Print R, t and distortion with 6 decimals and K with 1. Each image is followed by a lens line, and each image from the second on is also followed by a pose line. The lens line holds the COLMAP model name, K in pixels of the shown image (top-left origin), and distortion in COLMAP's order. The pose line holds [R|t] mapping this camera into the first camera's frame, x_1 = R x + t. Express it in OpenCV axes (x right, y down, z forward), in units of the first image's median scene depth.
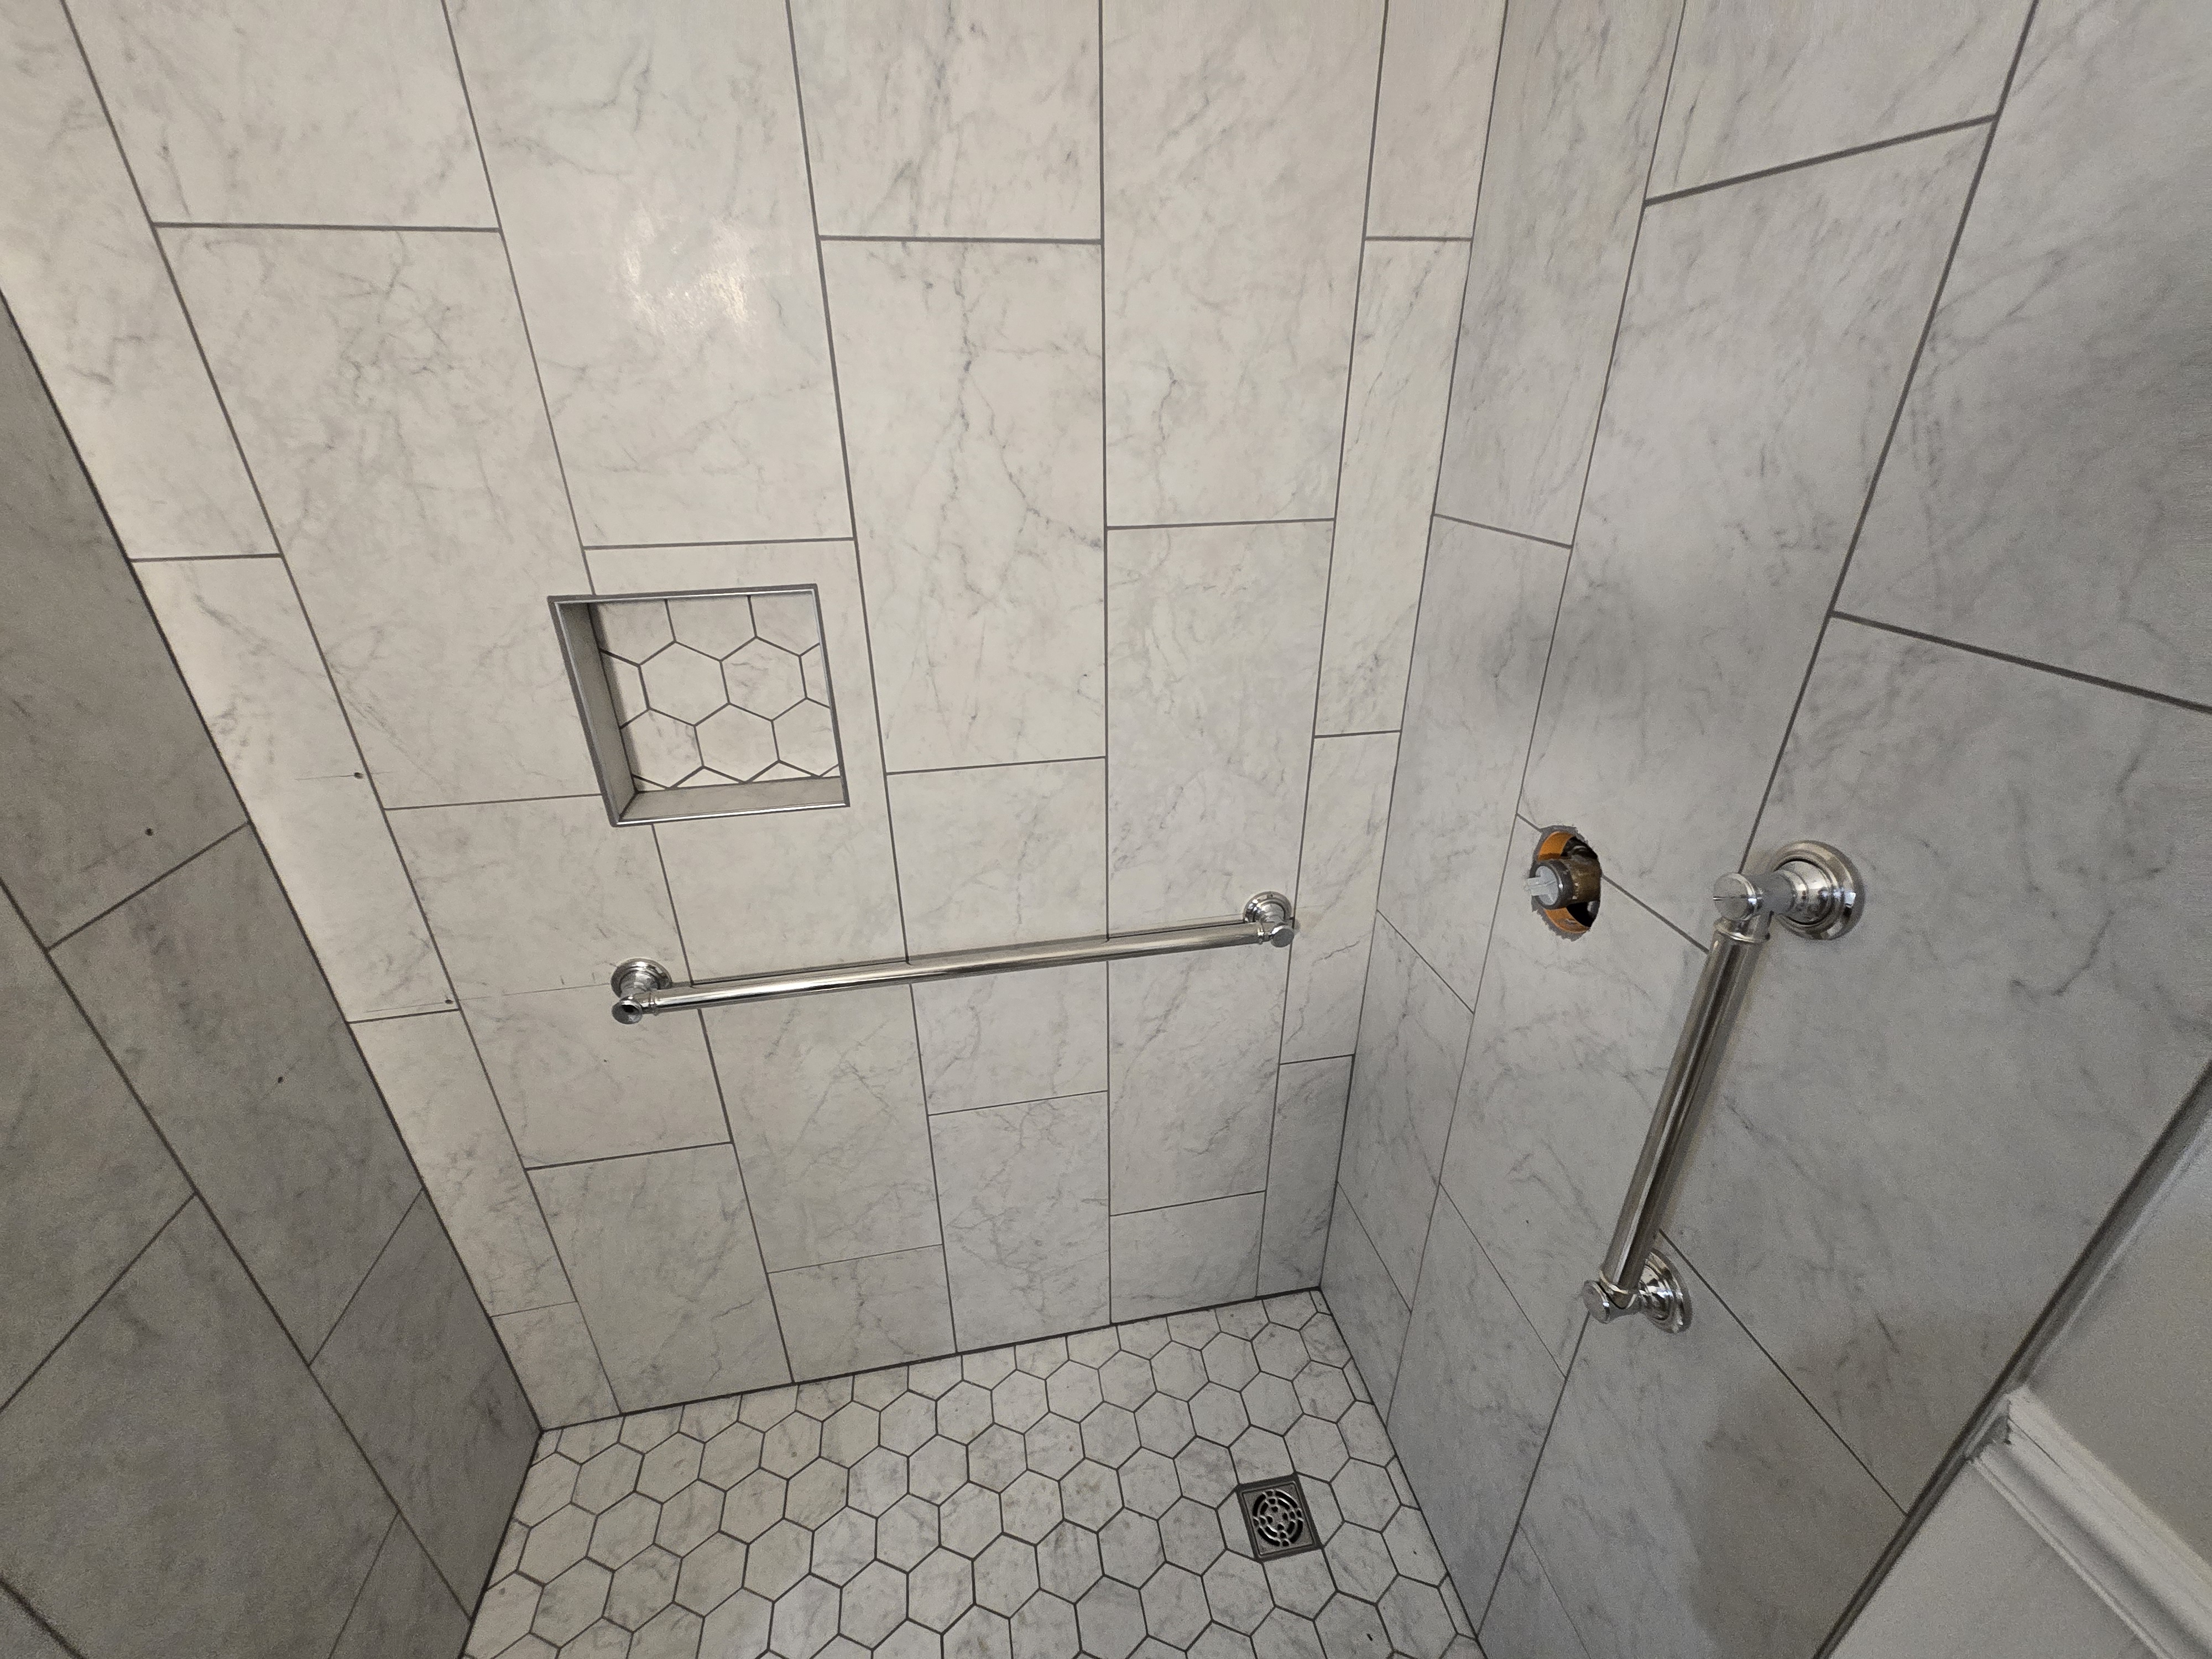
lens RADIAL K [[904.0, 0, 1102.0], [0, 904.0, 824.5], [0, 0, 1]] dist [0.002718, -0.000591]
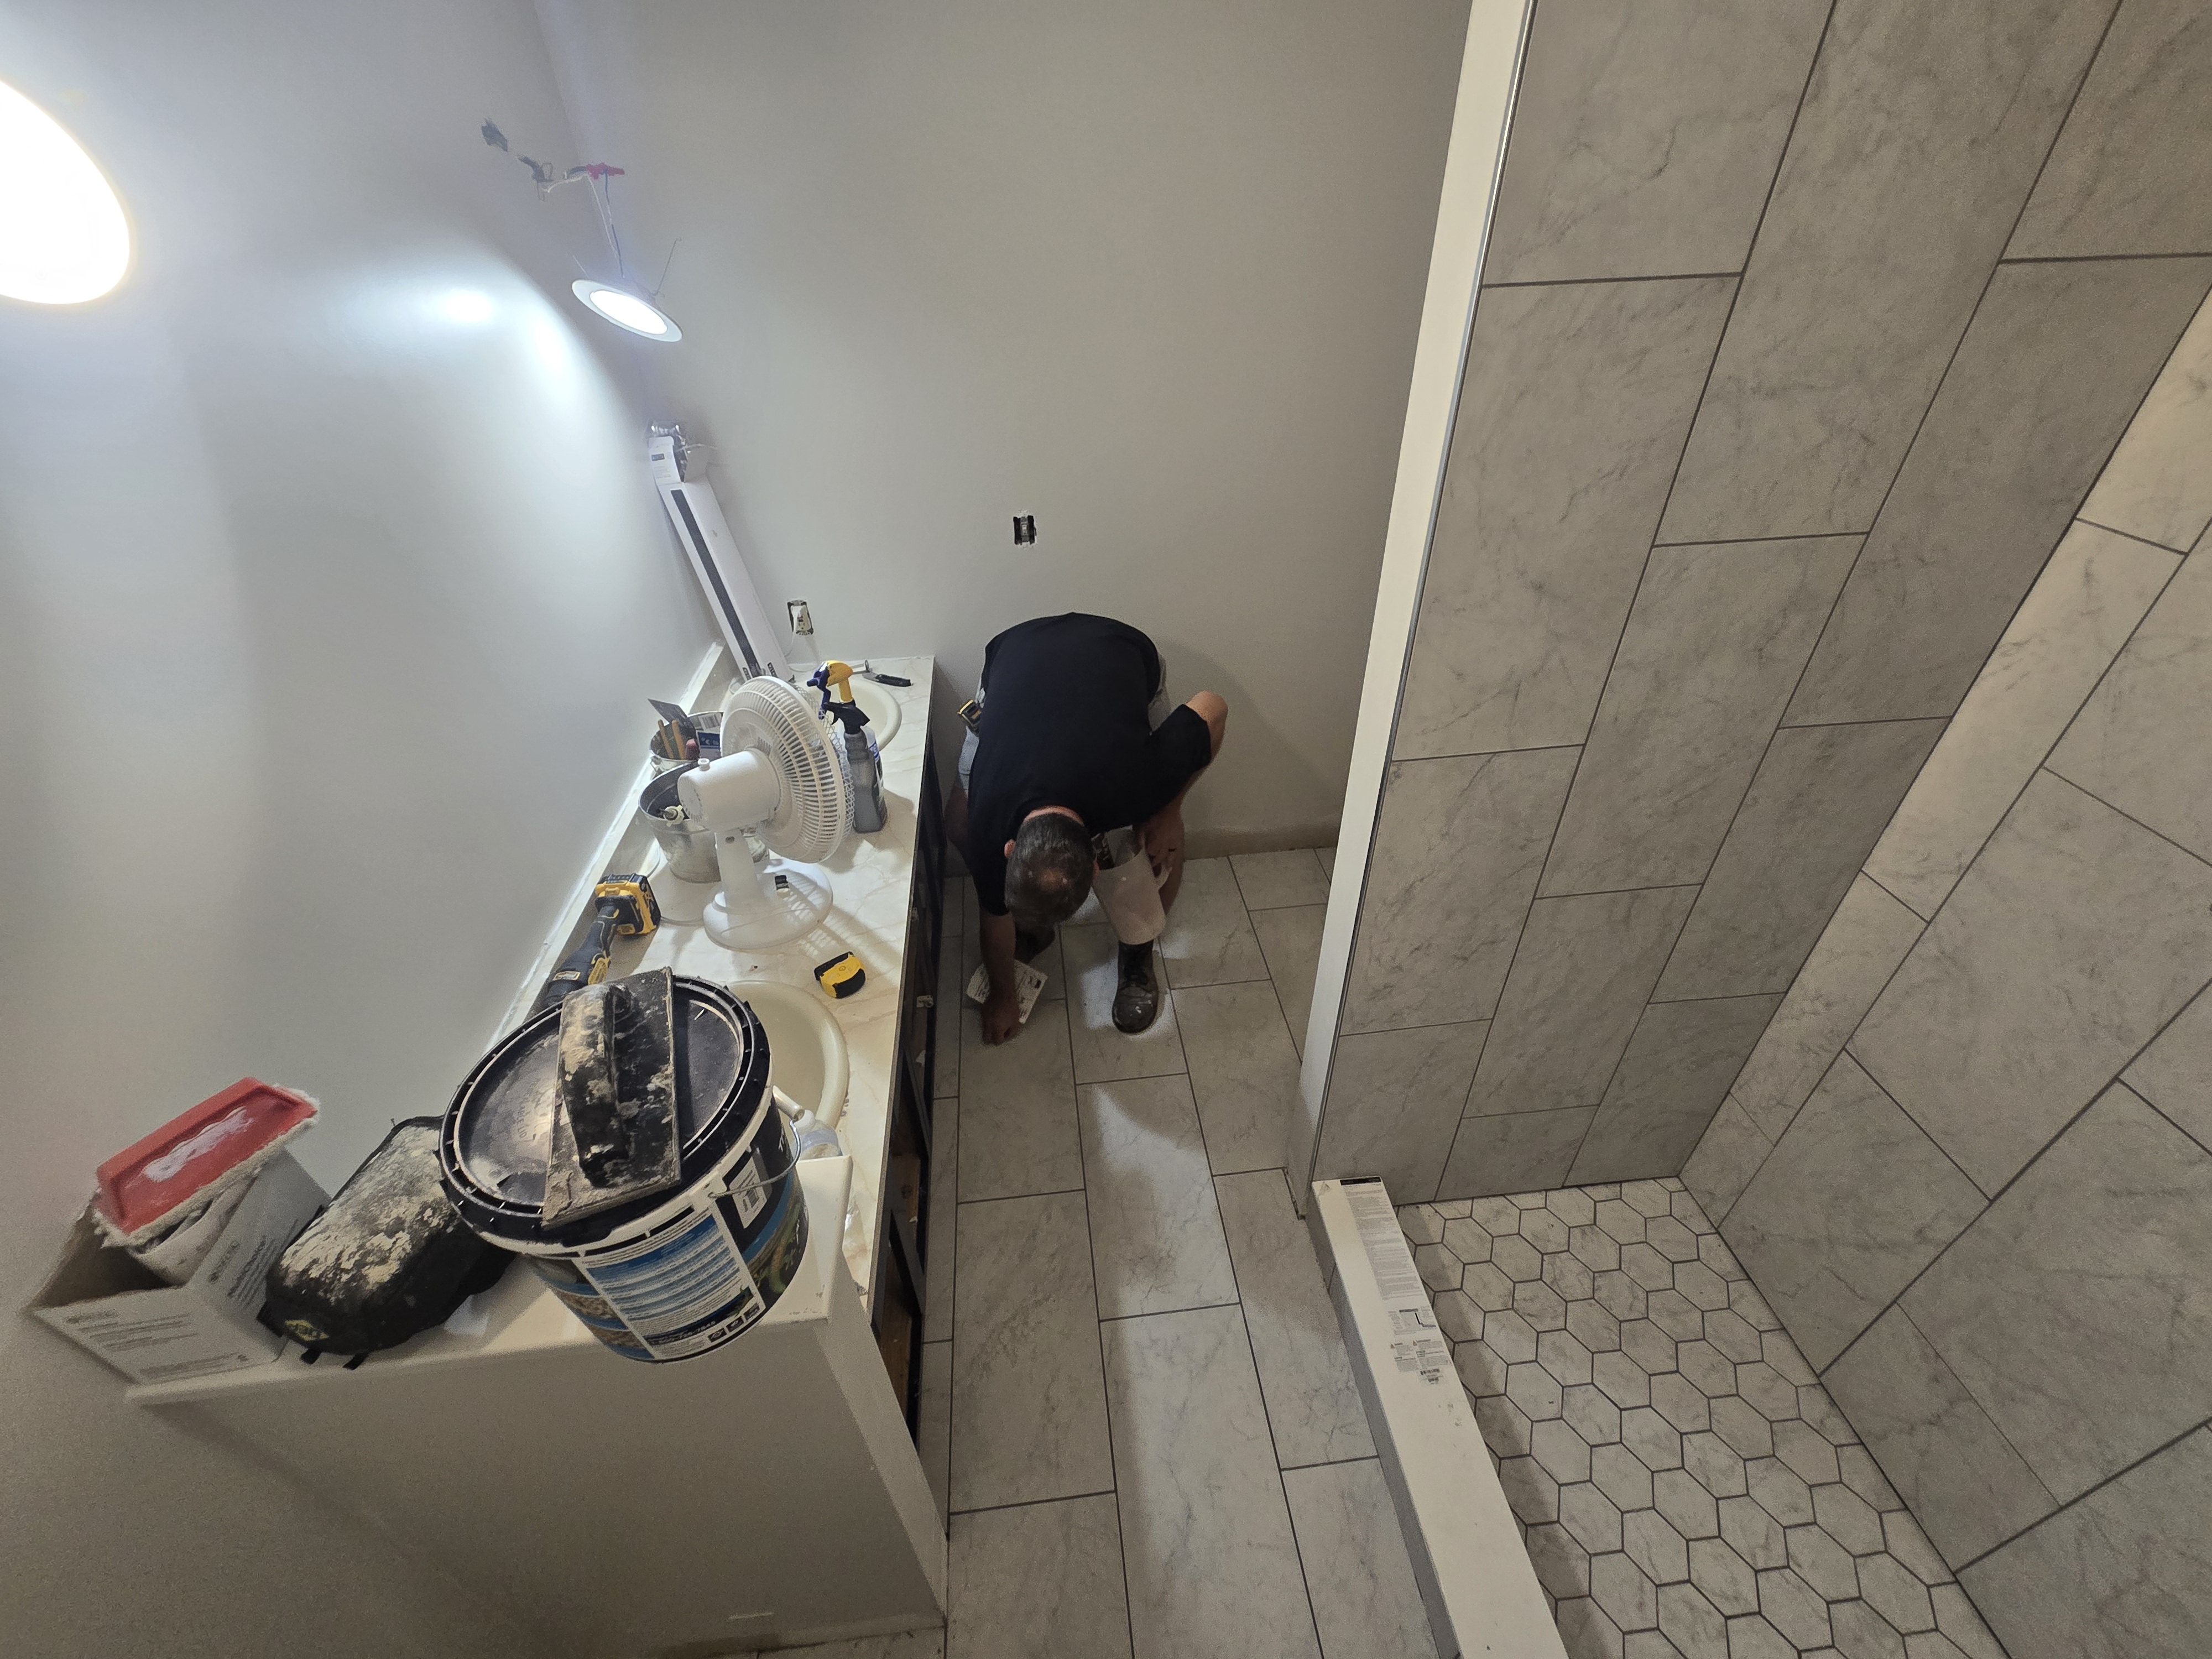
lens RADIAL K [[904.0, 0, 1103.5], [0, 904.0, 820.4], [0, 0, 1]] dist [0.002718, -0.000591]
pose [[-0.080065, 0.597436, -0.797909, 0.235911], [-0.415402, 0.707658, 0.571543, -0.118358], [0.906108, 0.377213, 0.191518, -0.246531]]
